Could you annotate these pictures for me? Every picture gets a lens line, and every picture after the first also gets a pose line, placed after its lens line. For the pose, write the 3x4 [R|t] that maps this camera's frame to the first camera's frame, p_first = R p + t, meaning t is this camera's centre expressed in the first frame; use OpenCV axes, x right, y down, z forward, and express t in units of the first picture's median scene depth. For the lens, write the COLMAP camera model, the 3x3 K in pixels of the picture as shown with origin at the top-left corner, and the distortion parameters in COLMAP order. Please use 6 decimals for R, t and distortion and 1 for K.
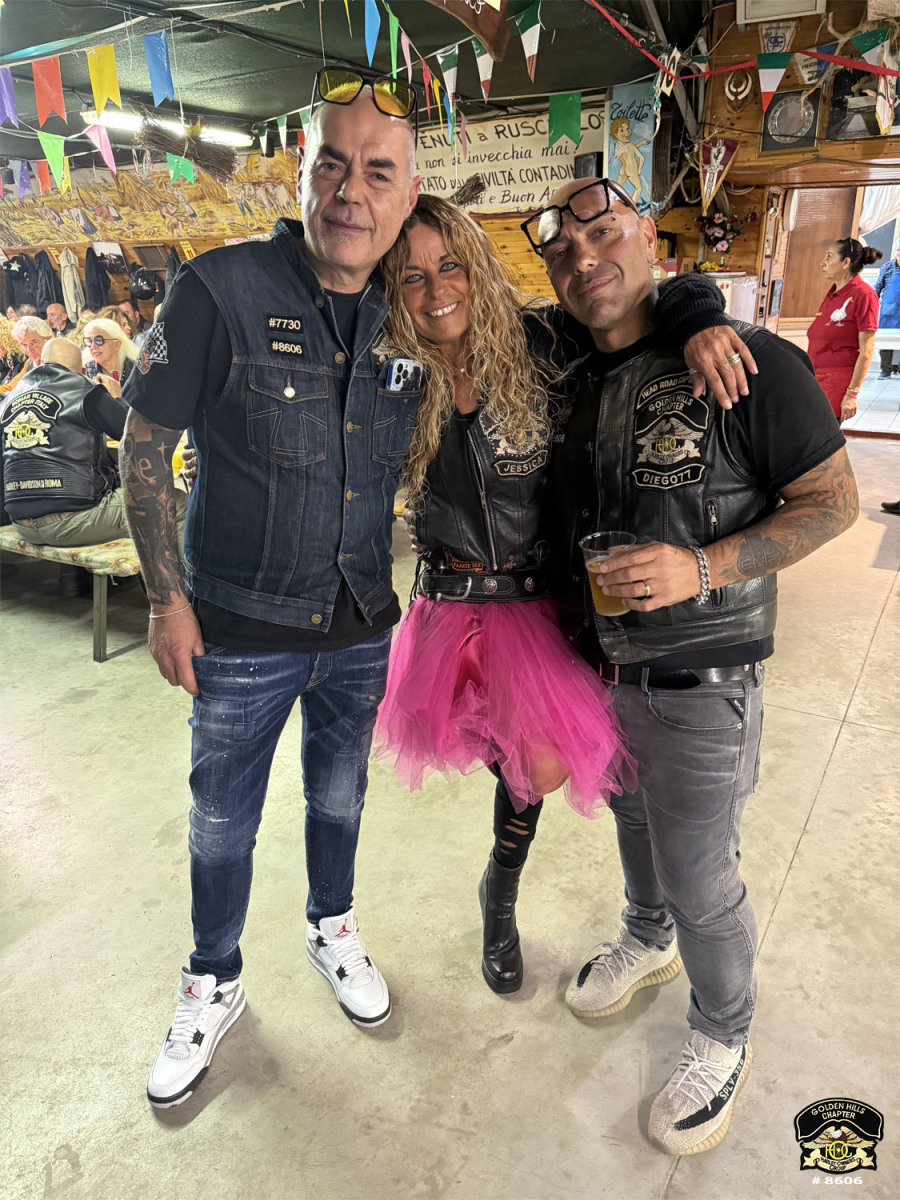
lens RADIAL K [[856.0, 0, 456.6], [0, 856.0, 602.2], [0, 0, 1]] dist [-0.002125, -0.006727]
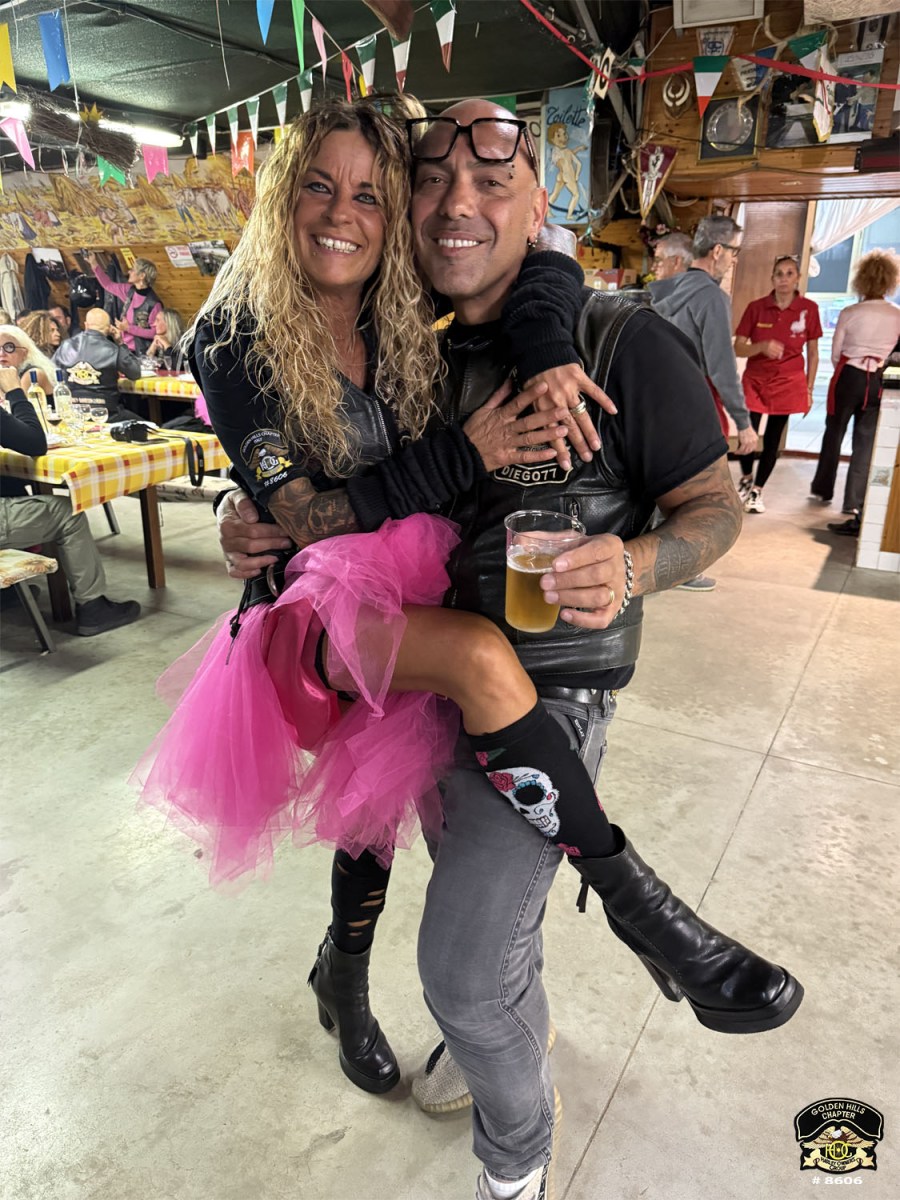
lens RADIAL K [[857.9, 0, 450.0], [0, 857.9, 600.0], [0, 0, 1]] dist [-0.005213, -0.006391]
pose [[0.999634, 0.010713, 0.024833, 0.047599], [-0.010033, 0.999575, -0.027354, 0.000668], [-0.025115, 0.027095, 0.999317, 0.045453]]
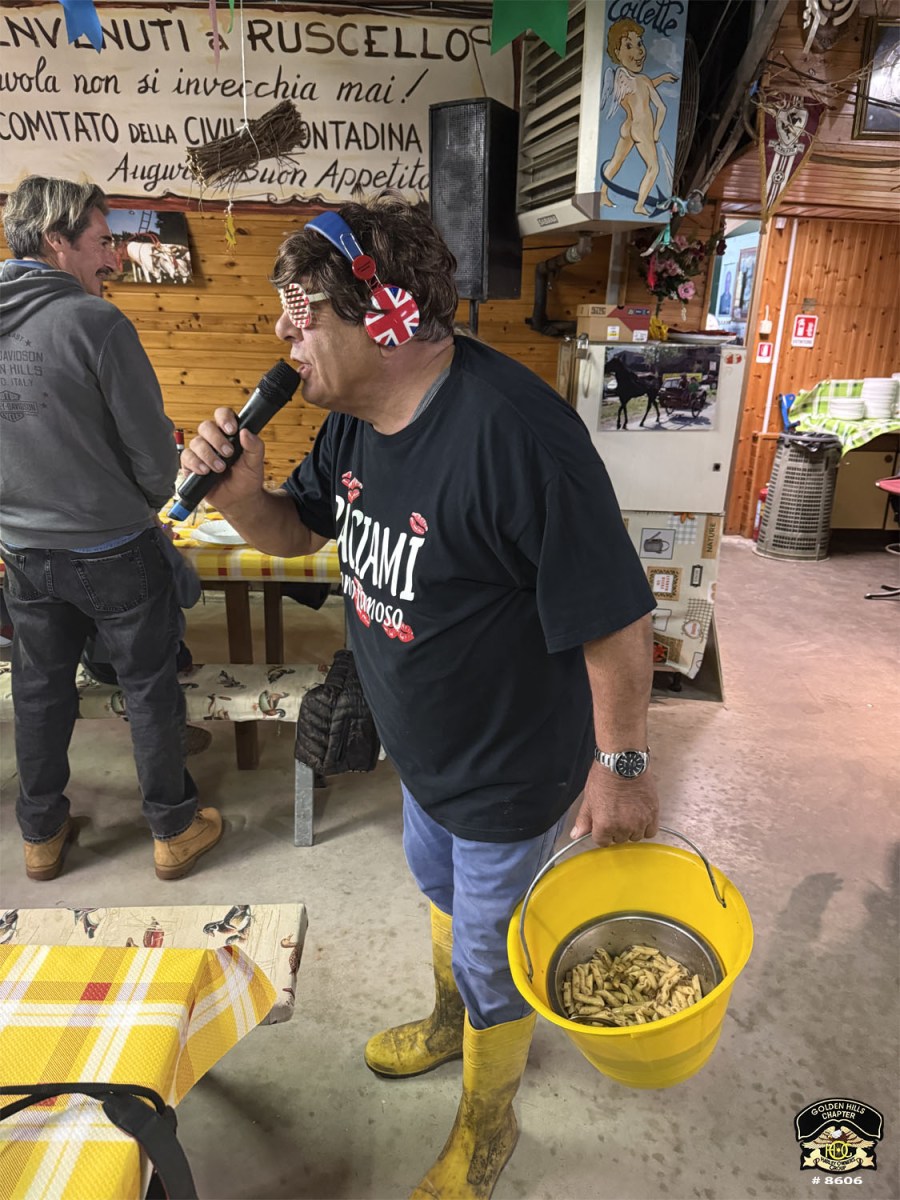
lens RADIAL K [[856.0, 0, 456.6], [0, 856.0, 602.2], [0, 0, 1]] dist [-0.002125, -0.006727]
pose [[0.847425, -0.120555, 0.517046, -0.166488], [0.141916, 0.989877, -0.001797, -0.225798], [-0.511596, 0.074900, 0.855955, 0.595073]]
